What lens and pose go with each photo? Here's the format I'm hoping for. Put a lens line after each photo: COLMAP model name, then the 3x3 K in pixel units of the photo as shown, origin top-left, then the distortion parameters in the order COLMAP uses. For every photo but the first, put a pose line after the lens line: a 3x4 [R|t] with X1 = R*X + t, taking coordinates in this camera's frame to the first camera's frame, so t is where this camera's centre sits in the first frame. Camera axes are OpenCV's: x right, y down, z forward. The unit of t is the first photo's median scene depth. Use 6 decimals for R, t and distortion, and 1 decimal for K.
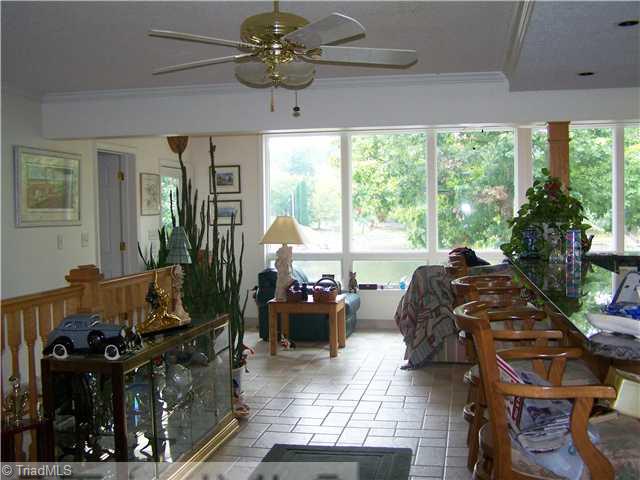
lens RADIAL K [[757.5, 0, 320.7], [0, 757.5, 241.4], [0, 0, 1]] dist [-0.019745, 0.000000]
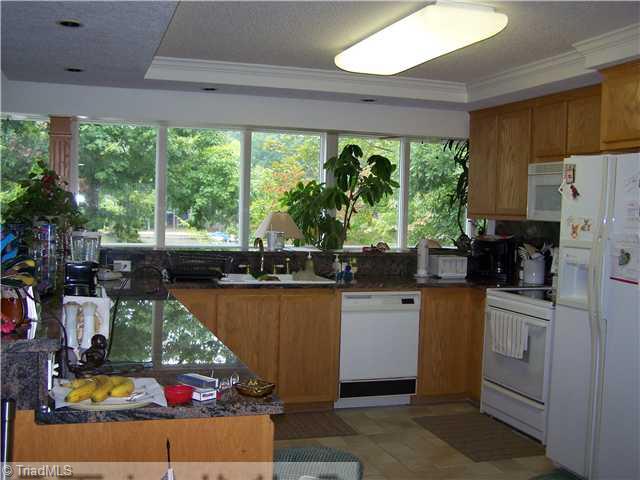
lens RADIAL K [[757.5, 0, 320.0], [0, 757.5, 239.4], [0, 0, 1]] dist [-0.019745, 0.000000]
pose [[0.879112, 0.014414, 0.476397, 0.142220], [-0.017182, 0.999851, 0.001455, -0.001324], [-0.476305, -0.009465, 0.879229, -0.046129]]
